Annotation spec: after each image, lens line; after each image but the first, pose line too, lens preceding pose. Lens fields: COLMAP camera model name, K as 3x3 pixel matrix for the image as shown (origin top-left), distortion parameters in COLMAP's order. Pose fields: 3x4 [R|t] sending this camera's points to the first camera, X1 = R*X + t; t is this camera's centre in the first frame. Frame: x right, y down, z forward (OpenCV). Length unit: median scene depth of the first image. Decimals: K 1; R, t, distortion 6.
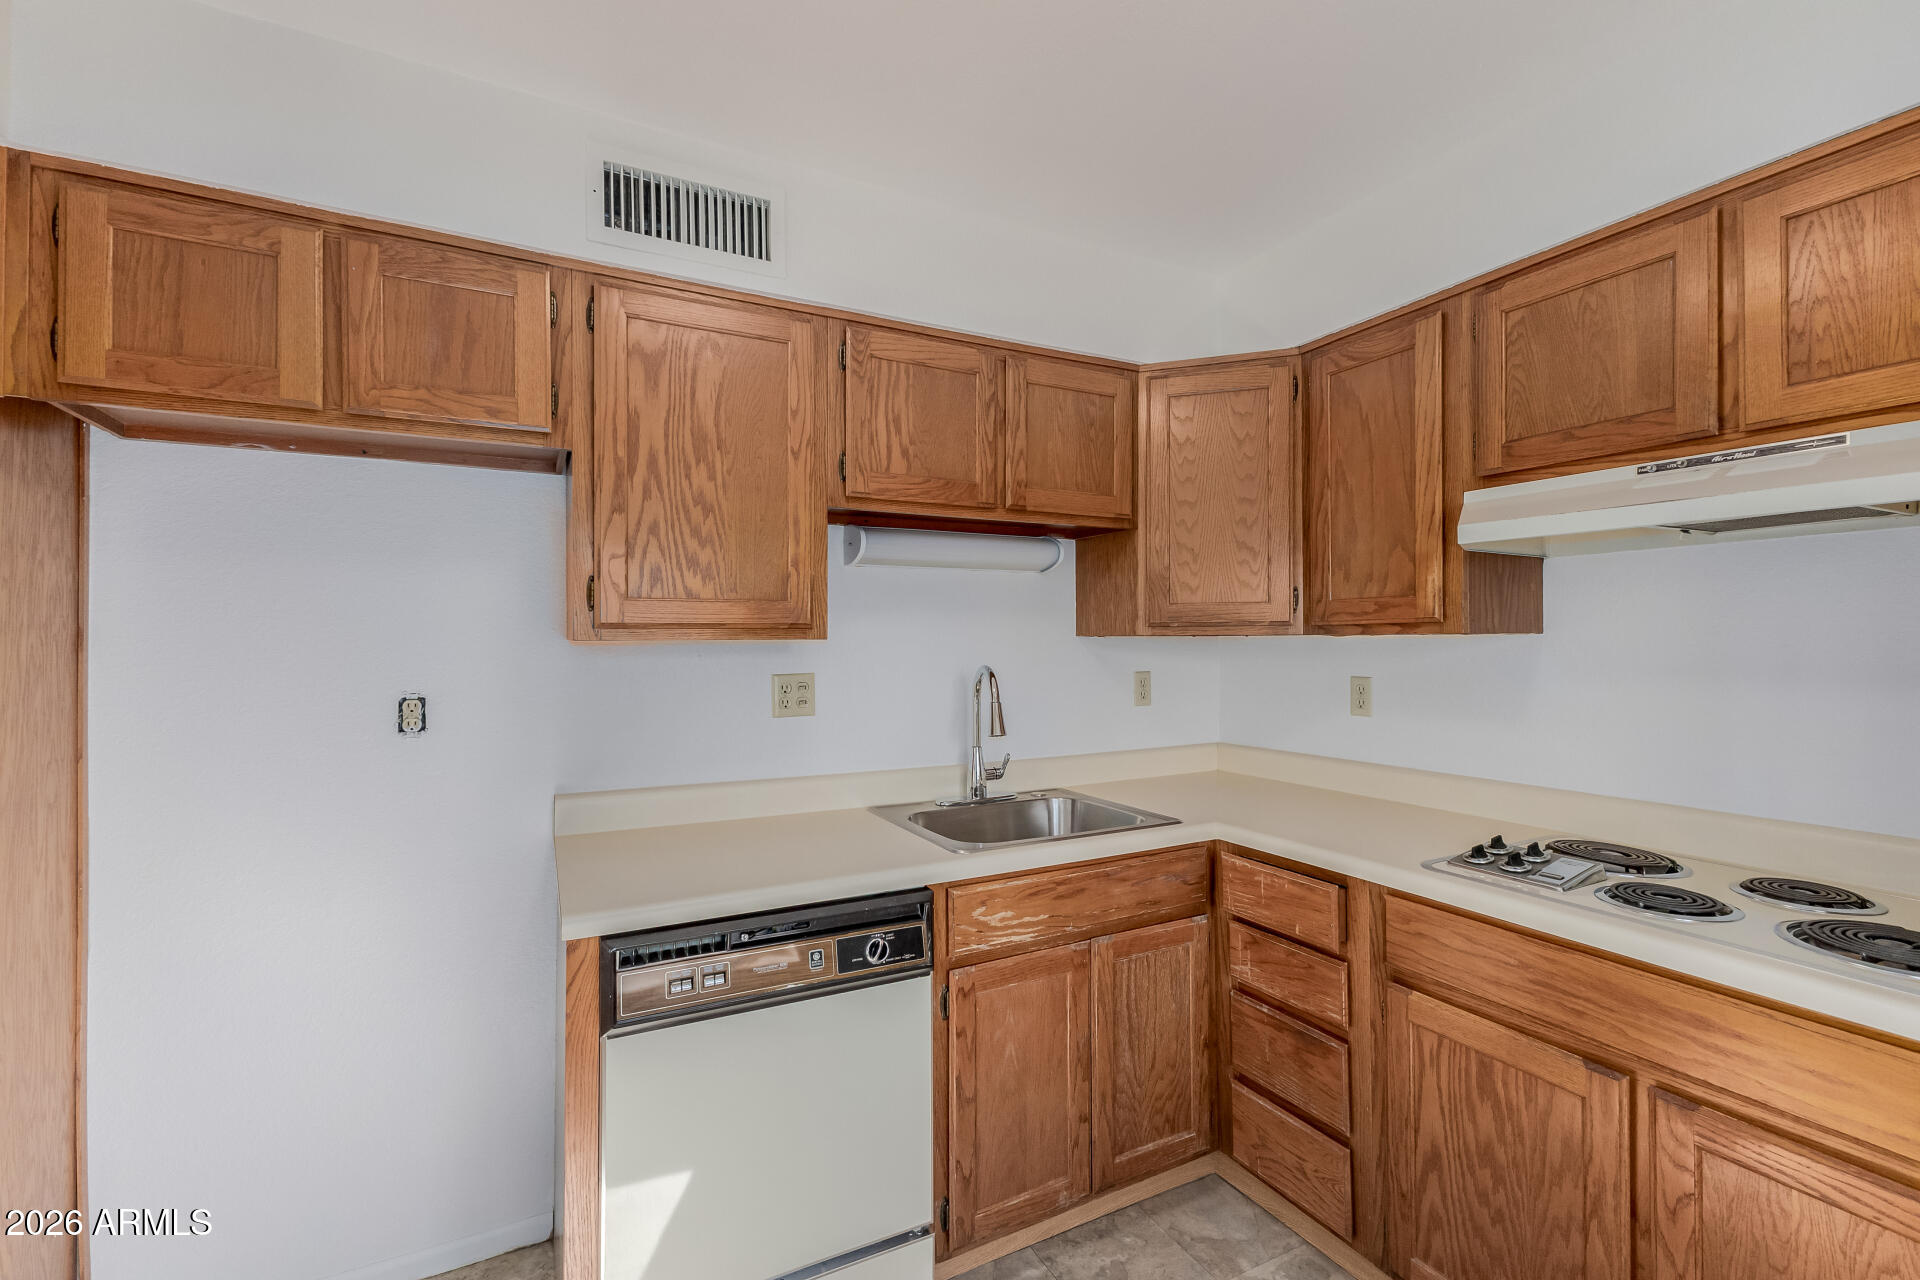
lens RADIAL K [[827.9, 0, 960.7], [0, 827.9, 634.1], [0, 0, 1]] dist [0.011200, -0.002649]
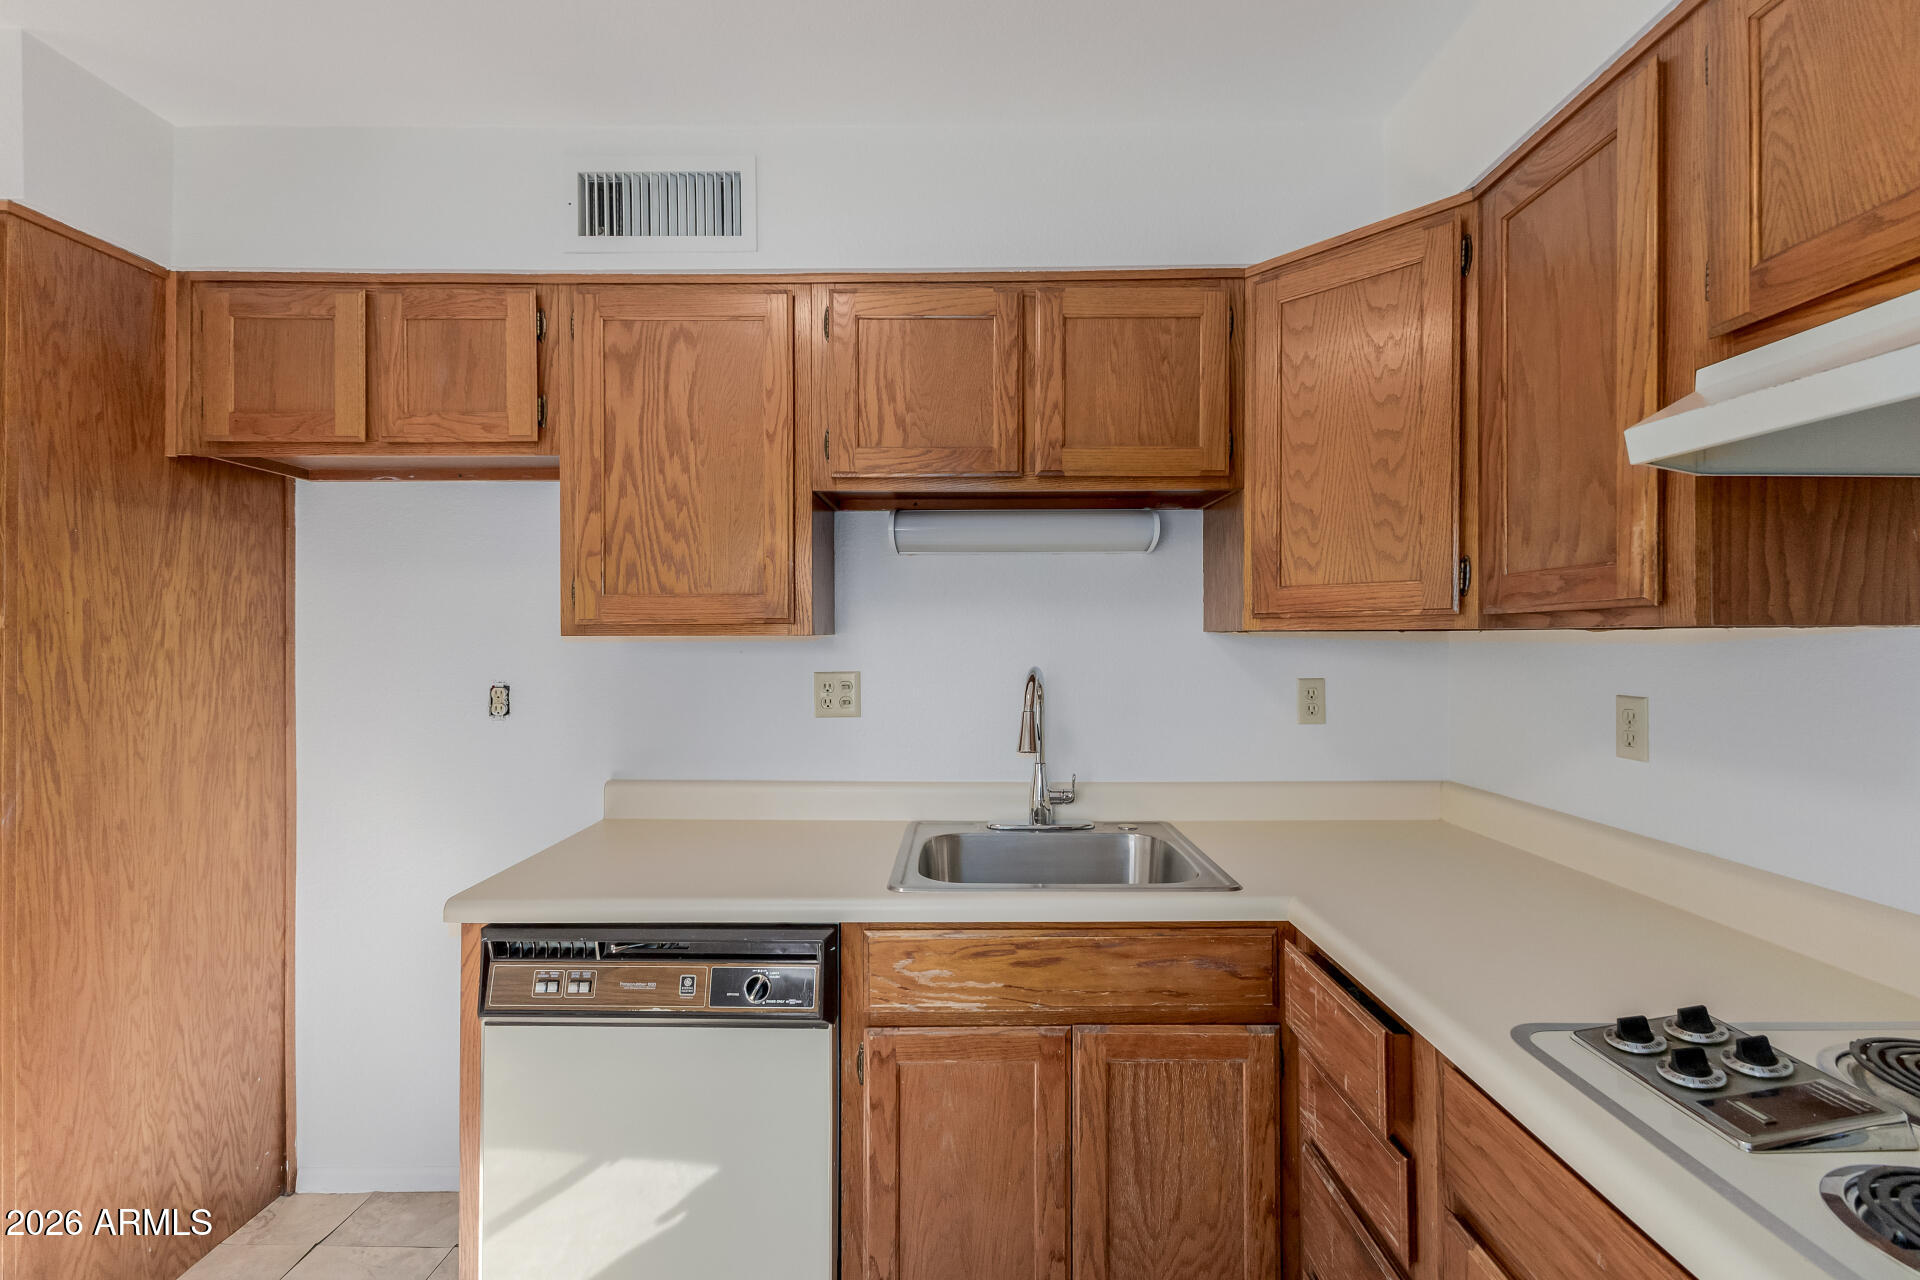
lens RADIAL K [[827.9, 0, 957.3], [0, 827.9, 632.7], [0, 0, 1]] dist [0.011200, -0.002649]
pose [[0.883987, -0.000407, -0.467511, 0.437448], [0.002117, 0.999993, 0.003133, 0.001037], [0.467507, -0.003759, 0.883982, 0.281114]]
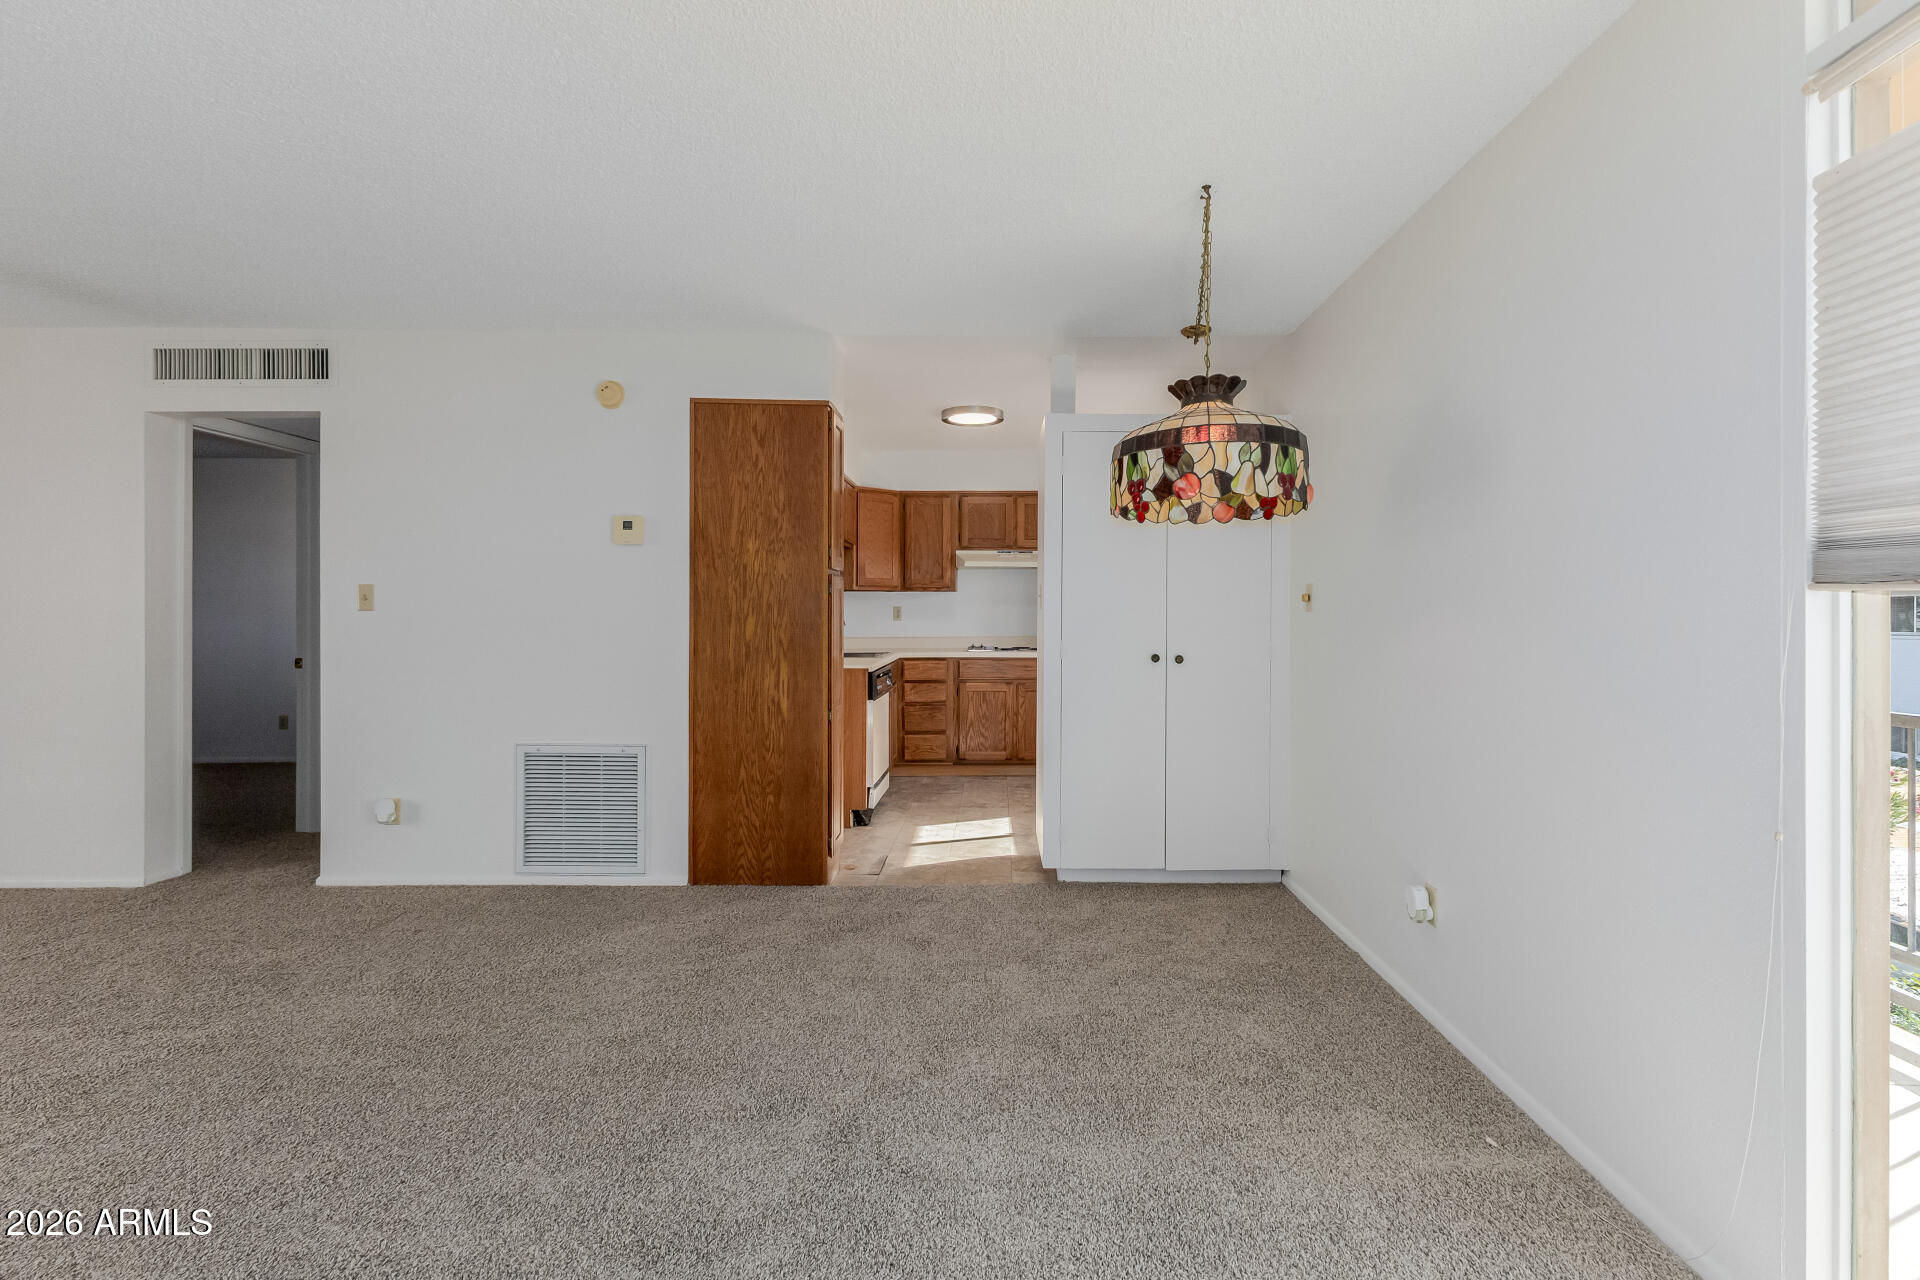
lens RADIAL K [[827.9, 0, 985.2], [0, 827.9, 617.1], [0, 0, 1]] dist [0.011200, -0.002649]
pose [[0.454349, 0.003297, 0.890818, -2.494613], [-0.011254, 0.999935, 0.002039, 0.103155], [-0.890753, -0.010952, 0.454356, -0.713550]]
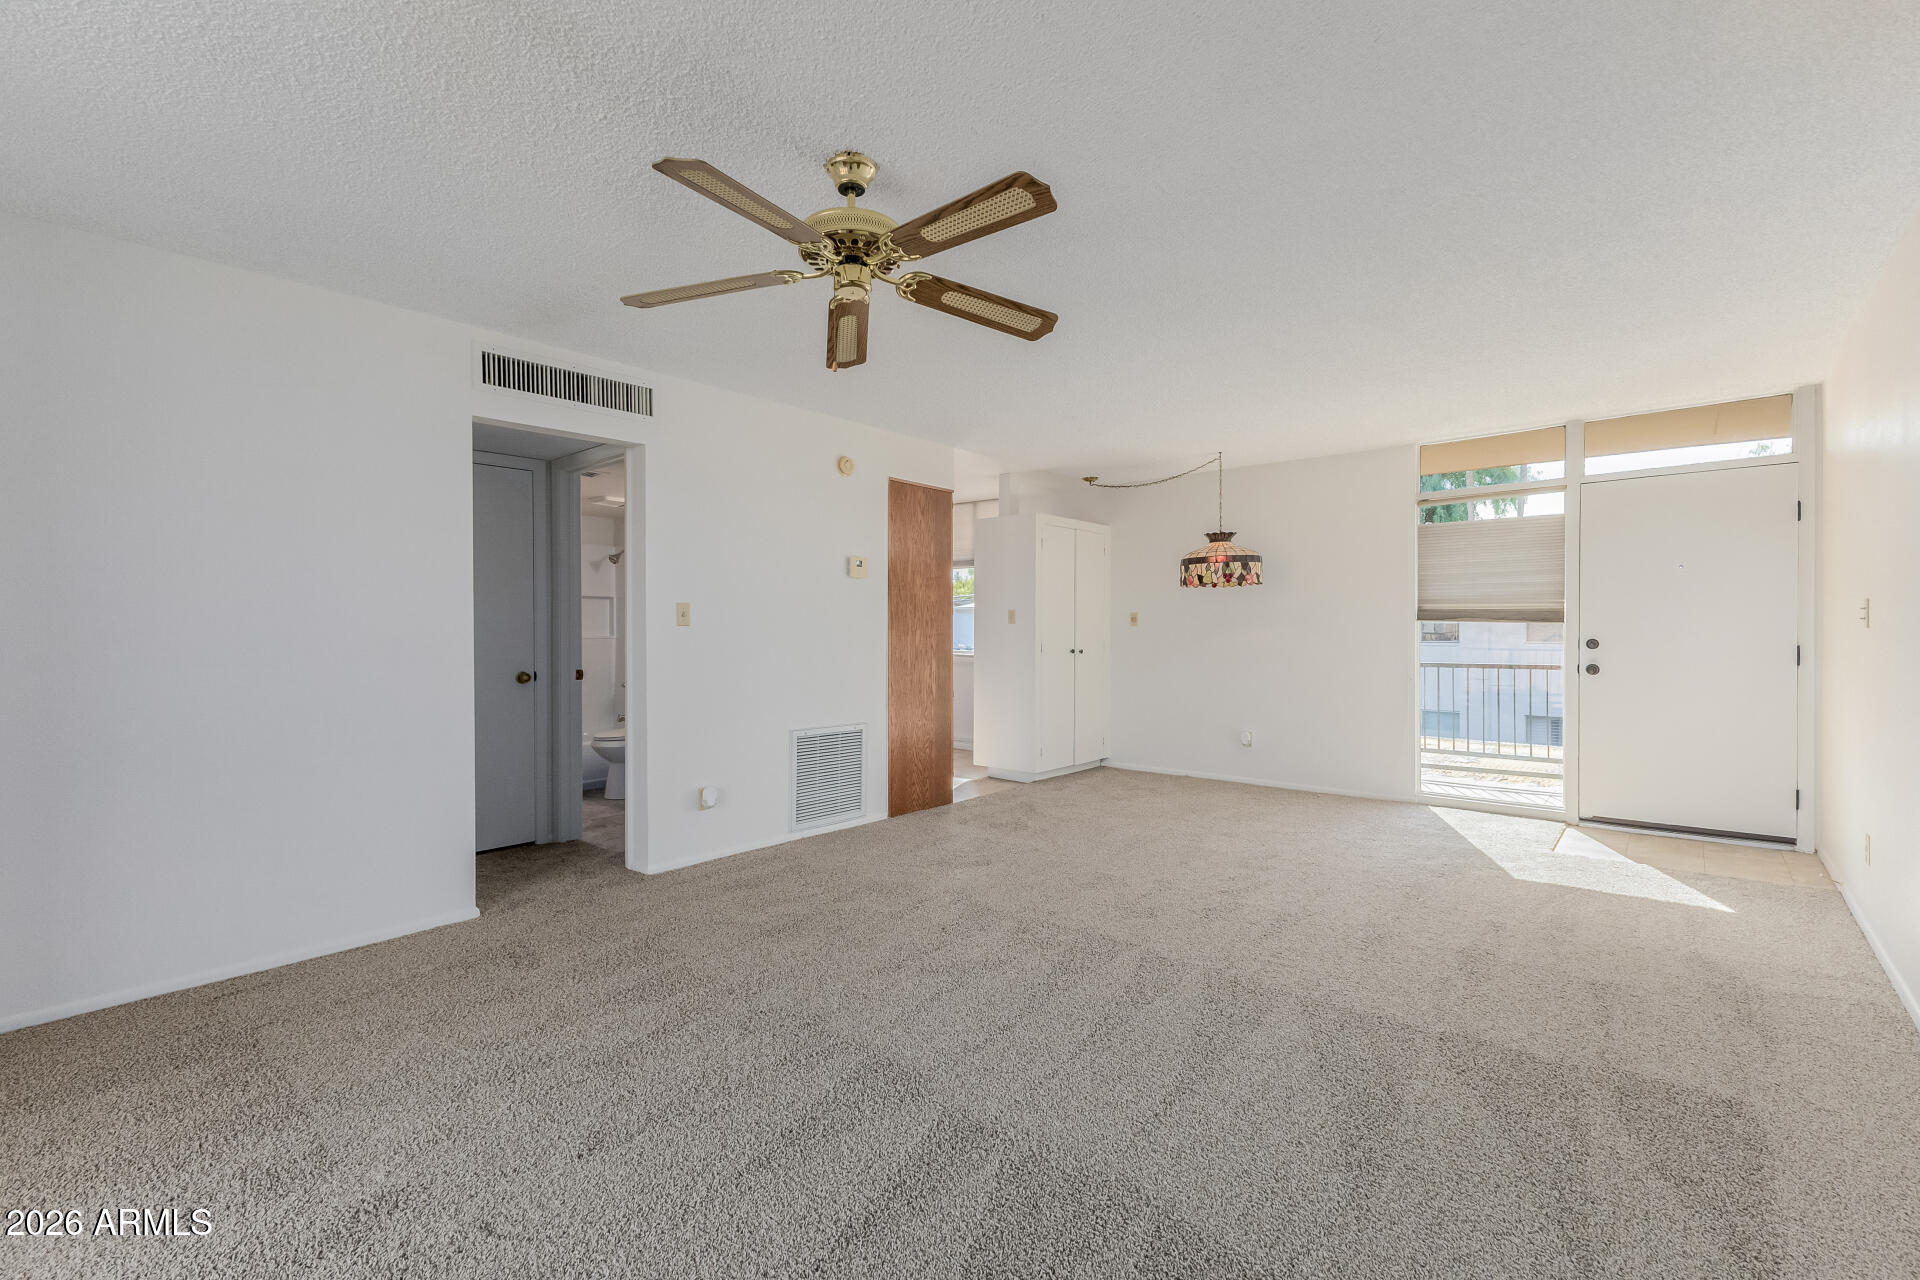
lens RADIAL K [[827.9, 0, 945.3], [0, 827.9, 633.4], [0, 0, 1]] dist [0.011200, -0.002649]
pose [[-0.355742, 0.000046, 0.934584, -3.722669], [-0.003839, 0.999991, -0.001511, 0.129192], [-0.934576, -0.004126, -0.355739, 1.571440]]
